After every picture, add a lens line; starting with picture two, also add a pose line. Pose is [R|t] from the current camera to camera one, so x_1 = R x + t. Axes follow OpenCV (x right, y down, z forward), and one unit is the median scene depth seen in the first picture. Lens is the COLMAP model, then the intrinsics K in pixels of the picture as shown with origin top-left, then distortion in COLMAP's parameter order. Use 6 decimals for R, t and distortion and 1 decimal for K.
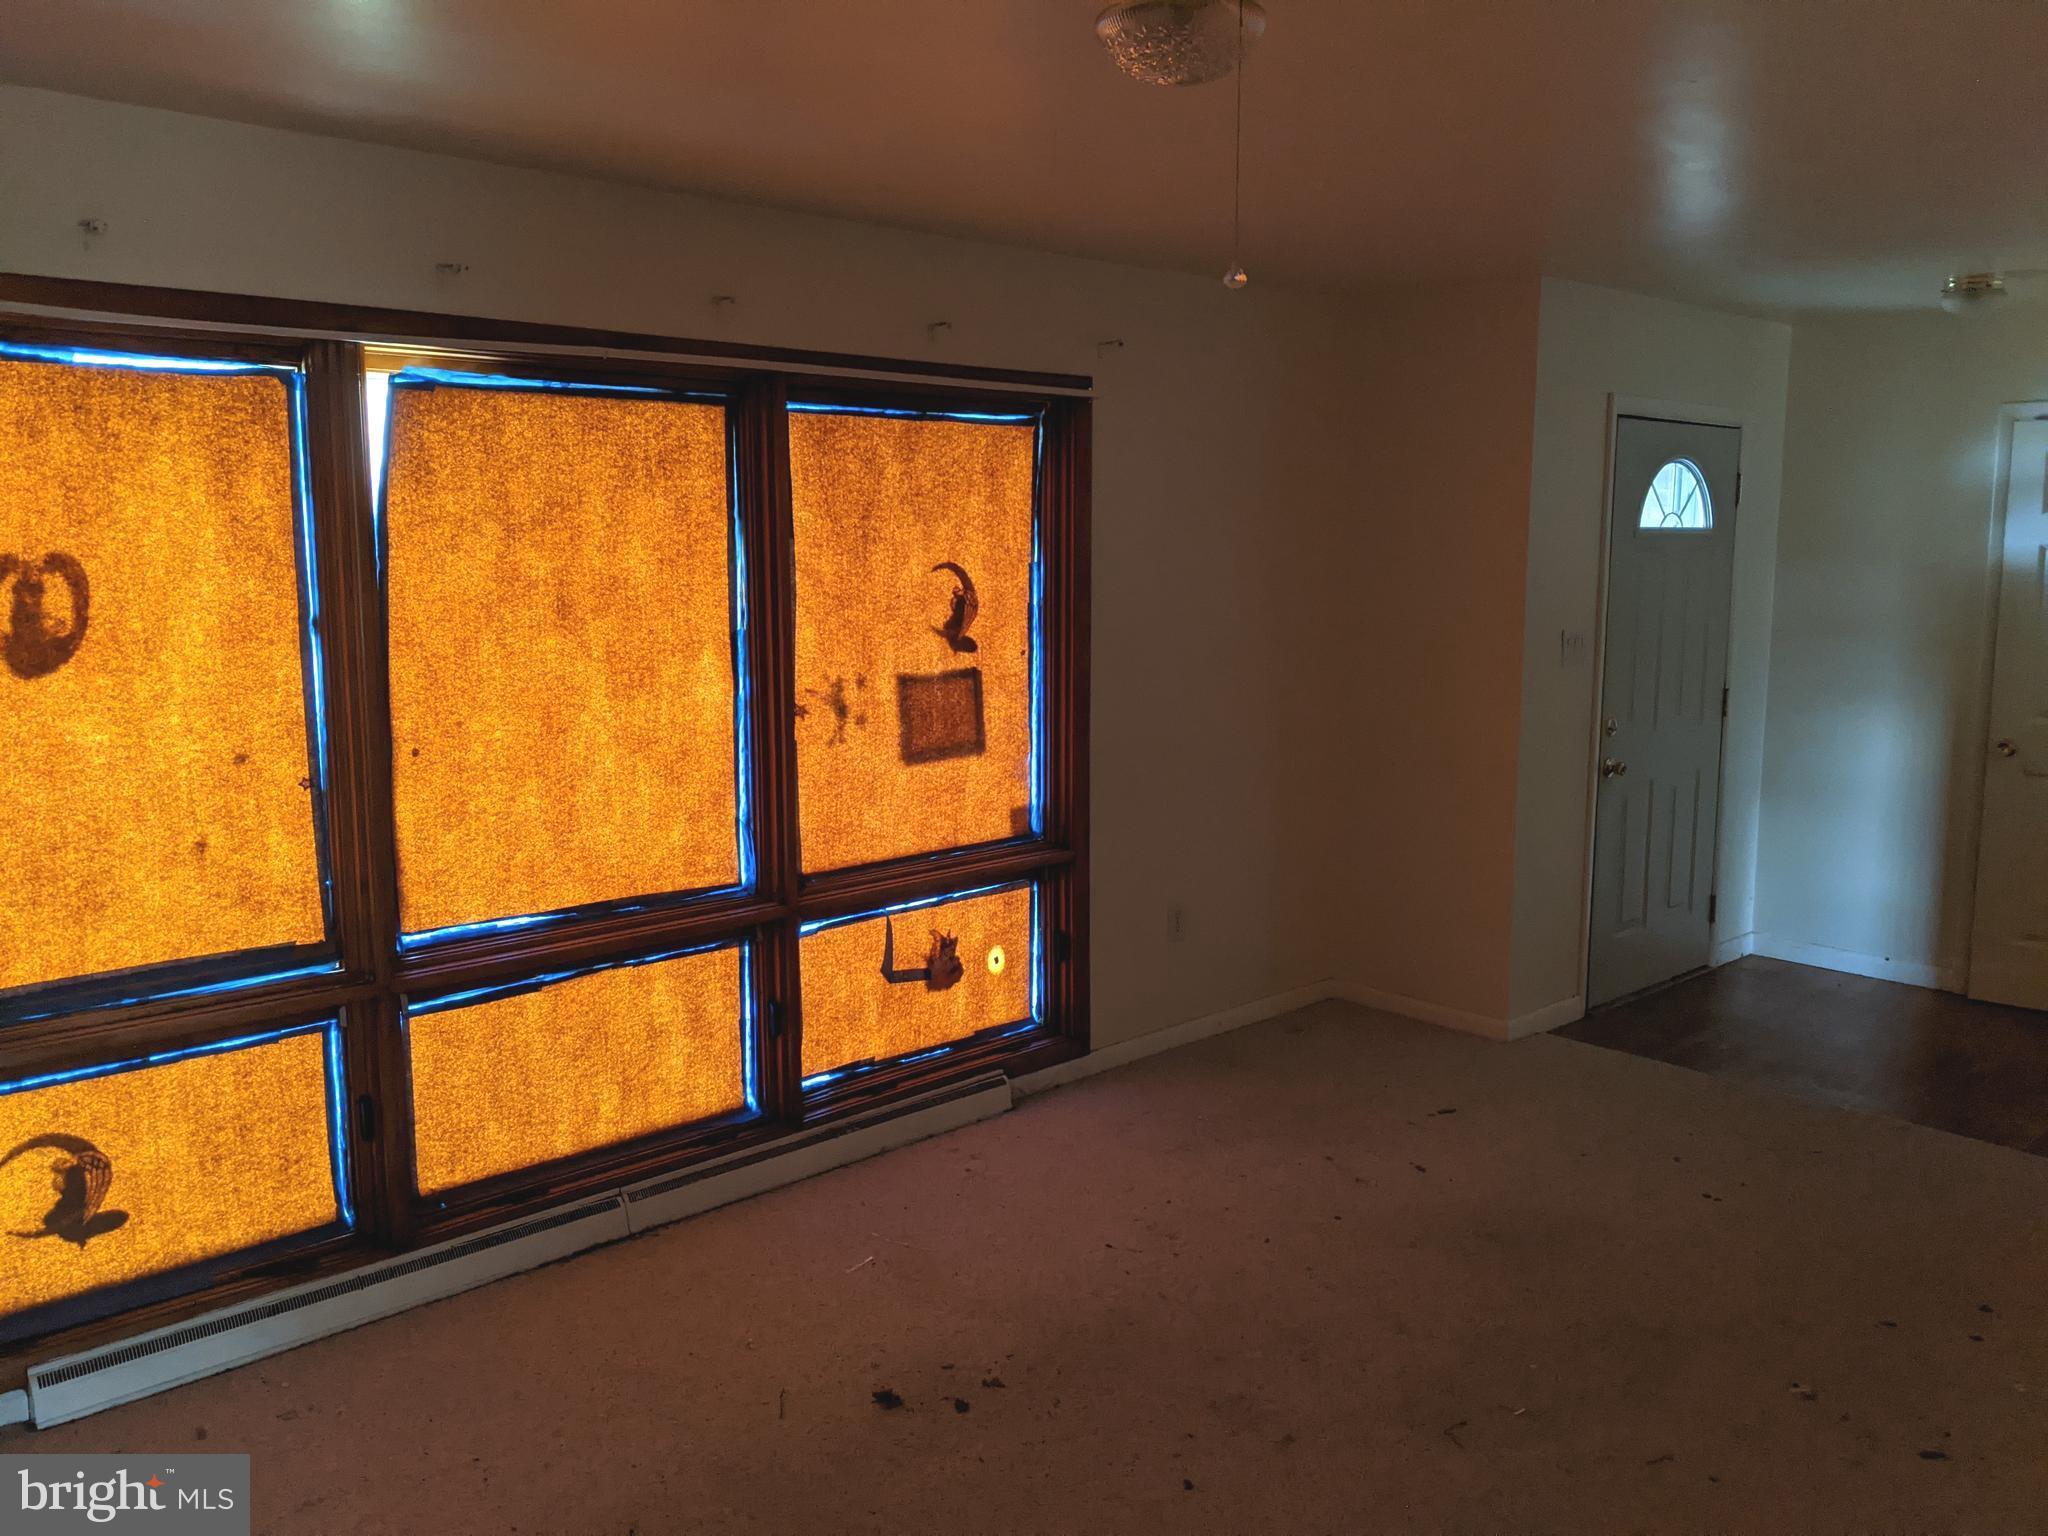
lens RADIAL K [[1622.6, 0, 1024.0], [0, 1622.6, 768.0], [0, 0, 1]] dist [0.117910, -0.233820]
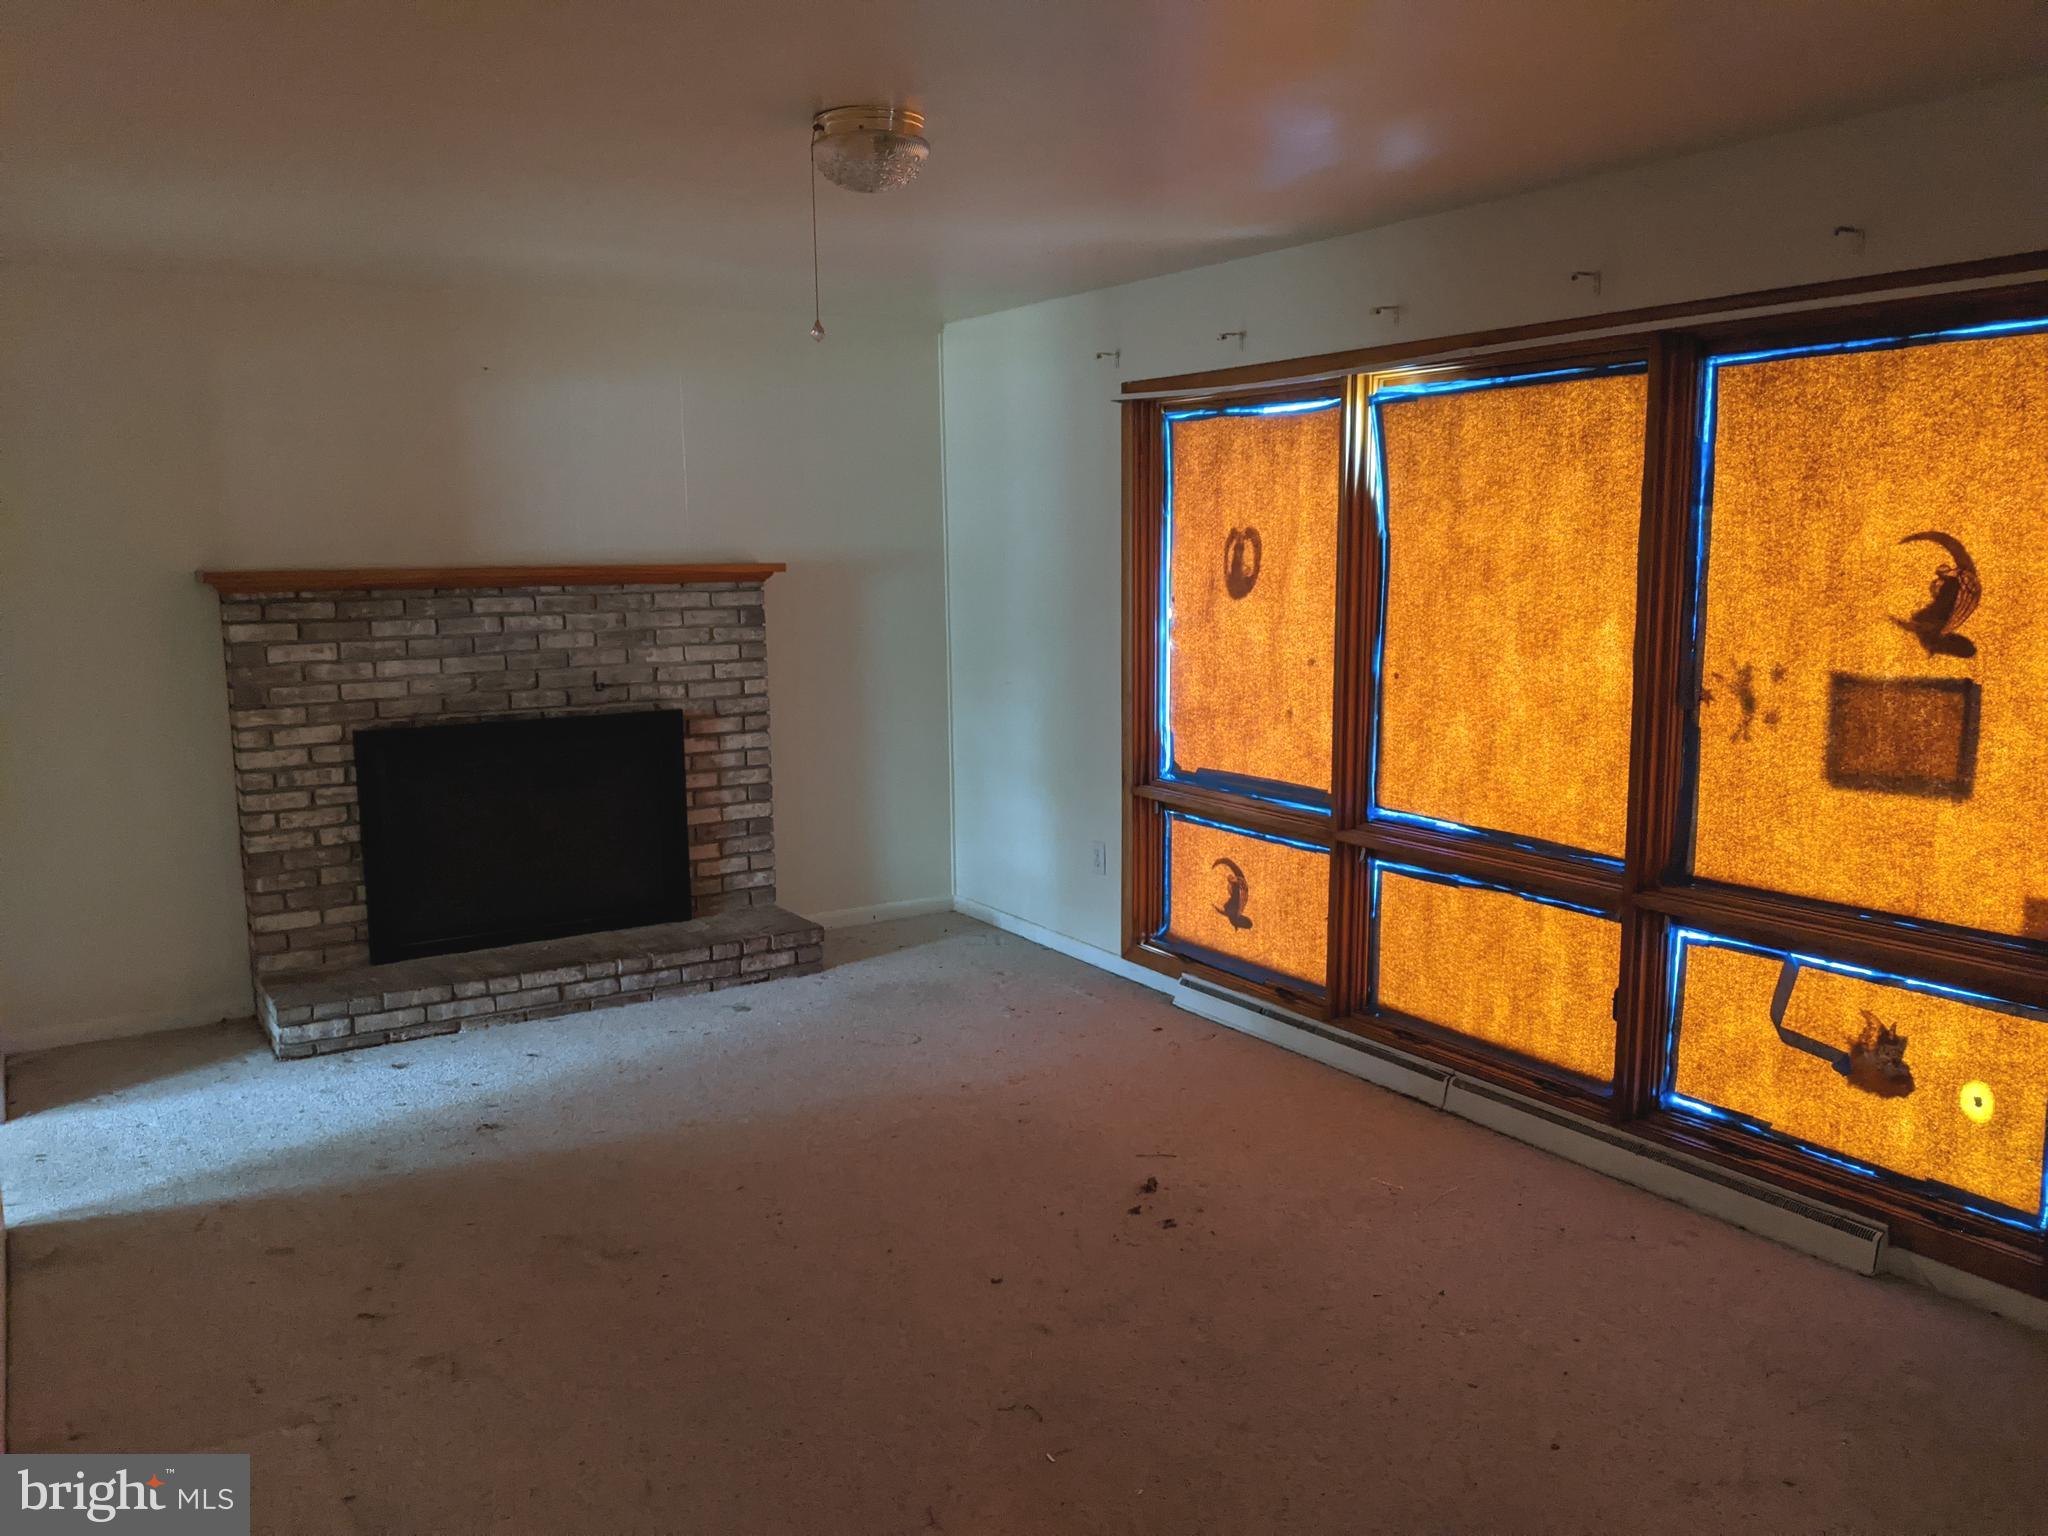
lens RADIAL K [[1622.6, 0, 1024.0], [0, 1622.6, 768.0], [0, 0, 1]] dist [0.117910, -0.233820]
pose [[-0.202234, 0.143210, -0.968810, 0.834405], [-0.122770, 0.977739, 0.170157, -0.105245], [0.971612, 0.153352, -0.180150, 0.804249]]
